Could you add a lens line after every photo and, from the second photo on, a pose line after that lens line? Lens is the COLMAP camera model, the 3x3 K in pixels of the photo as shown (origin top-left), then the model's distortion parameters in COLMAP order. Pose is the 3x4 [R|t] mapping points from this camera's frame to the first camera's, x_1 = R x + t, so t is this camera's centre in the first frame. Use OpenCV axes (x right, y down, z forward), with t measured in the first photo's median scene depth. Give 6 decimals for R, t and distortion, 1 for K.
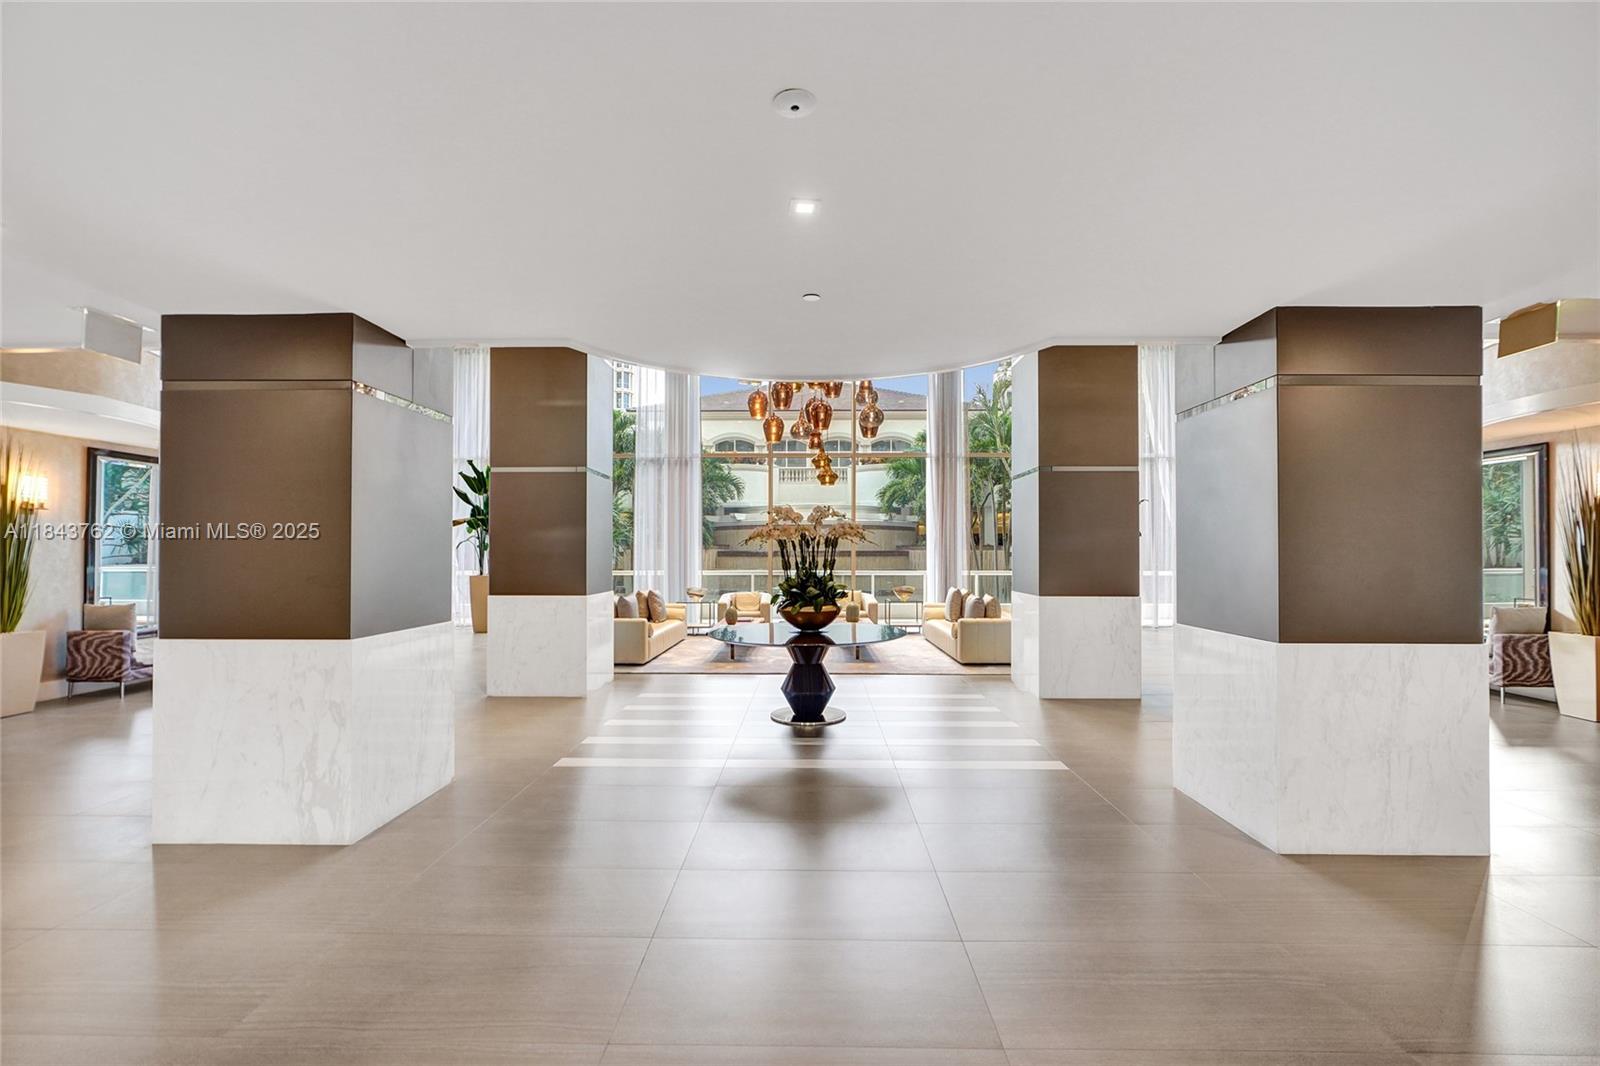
lens RADIAL K [[730.2, 0, 800.7], [0, 730.2, 487.7], [0, 0, 1]] dist [0.000330, 0.000091]
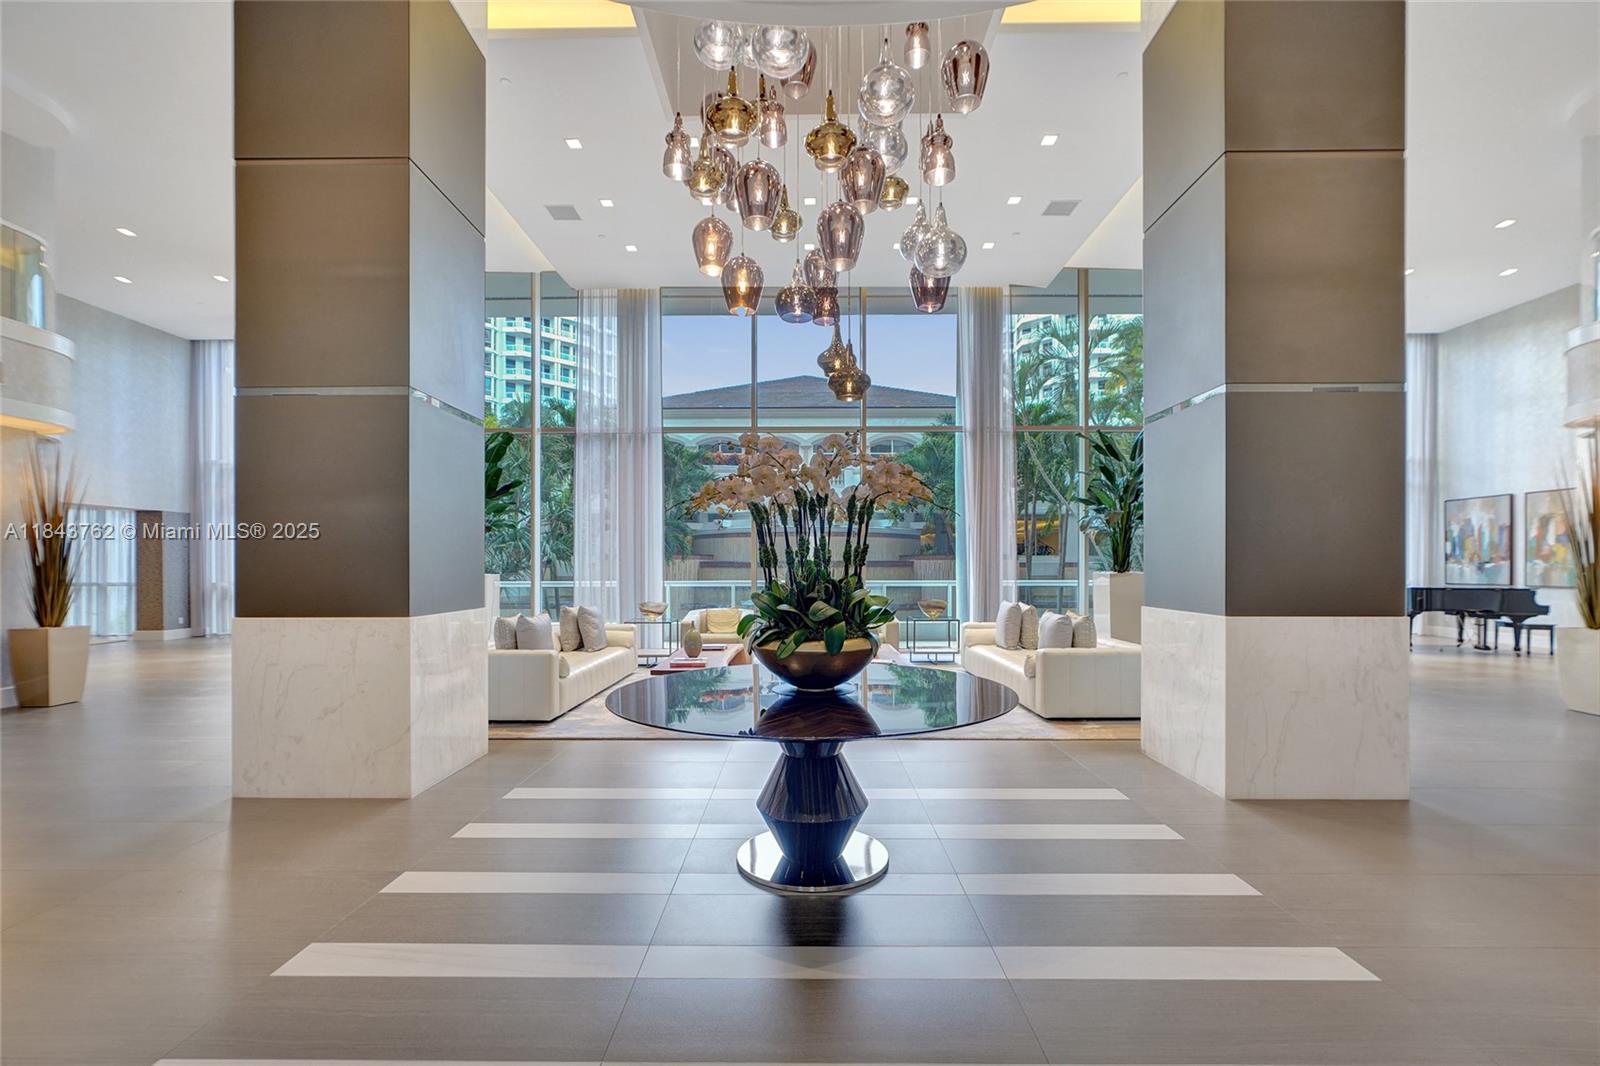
lens RADIAL K [[719.9, 0, 799.7], [0, 719.9, 555.3], [0, 0, 1]] dist [-0.013347, 0.005829]
pose [[0.999951, -0.001695, 0.009739, -0.002932], [0.000996, 0.997452, 0.071328, 0.069819], [-0.009835, -0.071314, 0.997405, 0.511135]]
